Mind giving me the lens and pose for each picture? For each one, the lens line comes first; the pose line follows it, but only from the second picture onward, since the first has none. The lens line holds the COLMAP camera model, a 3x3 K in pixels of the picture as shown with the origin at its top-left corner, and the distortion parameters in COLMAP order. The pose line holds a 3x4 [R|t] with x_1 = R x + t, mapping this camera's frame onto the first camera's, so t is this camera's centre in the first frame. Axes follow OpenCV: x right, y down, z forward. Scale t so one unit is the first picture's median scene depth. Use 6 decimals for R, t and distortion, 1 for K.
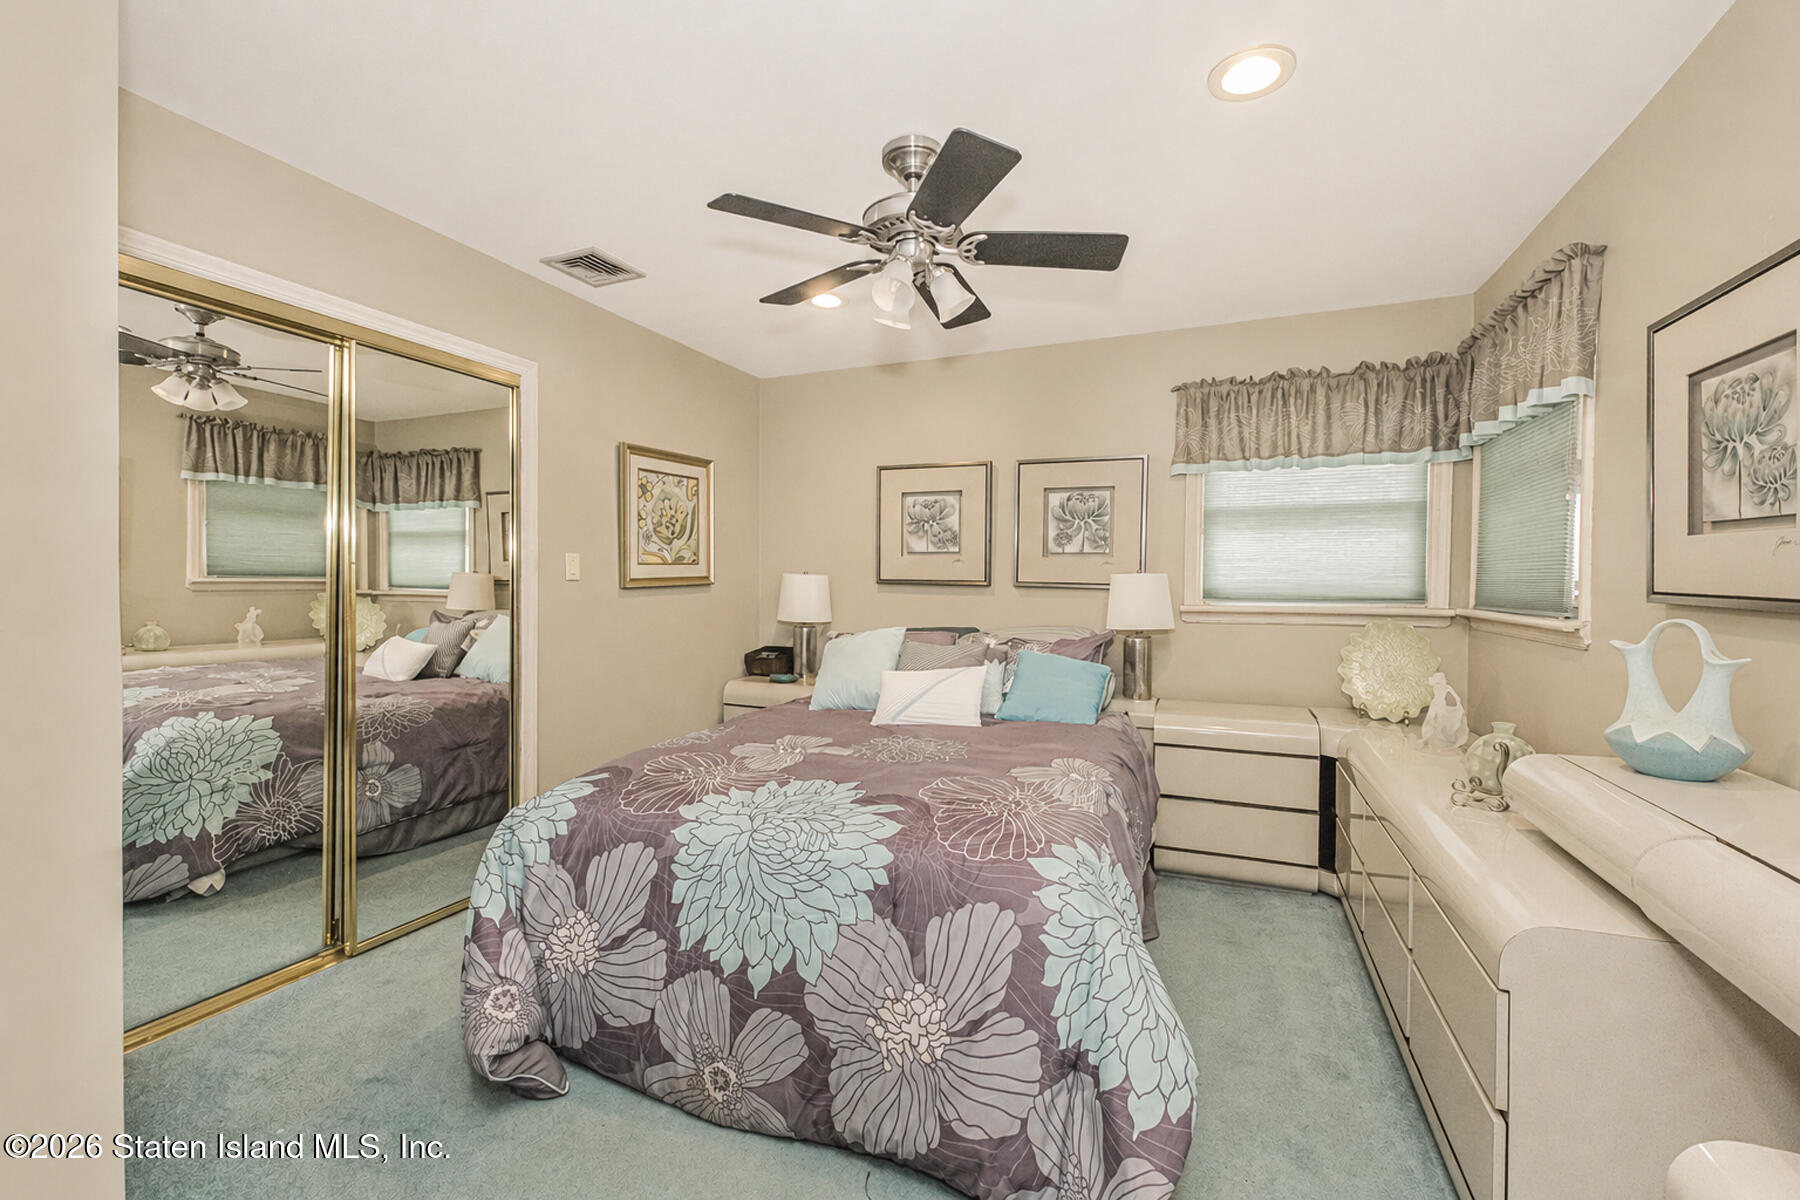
lens RADIAL K [[744.4, 0, 898.8], [0, 744.4, 599.7], [0, 0, 1]] dist [-0.017265, 0.000706]
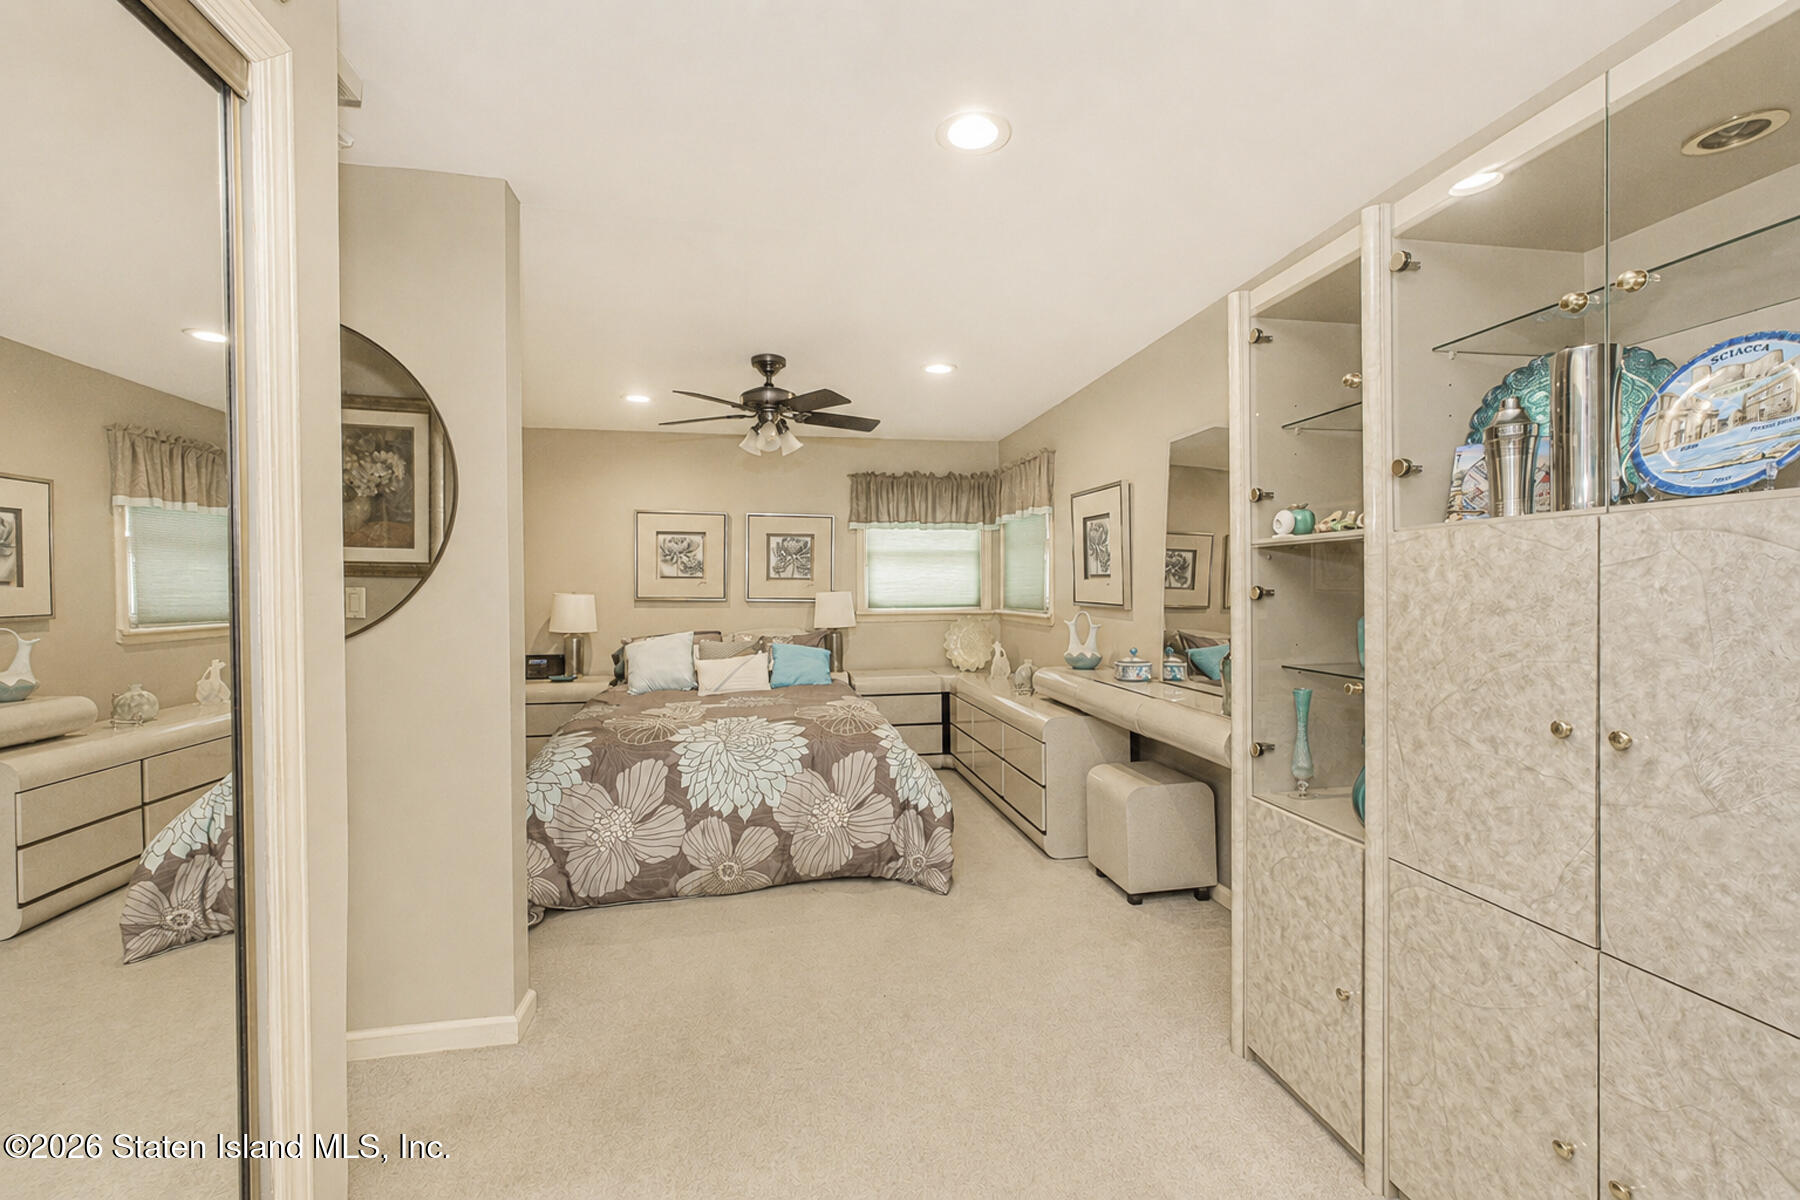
lens RADIAL K [[744.4, 0, 901.7], [0, 744.4, 597.1], [0, 0, 1]] dist [-0.017265, 0.000706]
pose [[0.833174, -0.014056, 0.552832, -0.846262], [0.021457, 0.999746, -0.006920, -0.020788], [-0.552595, 0.017628, 0.833264, -0.774009]]
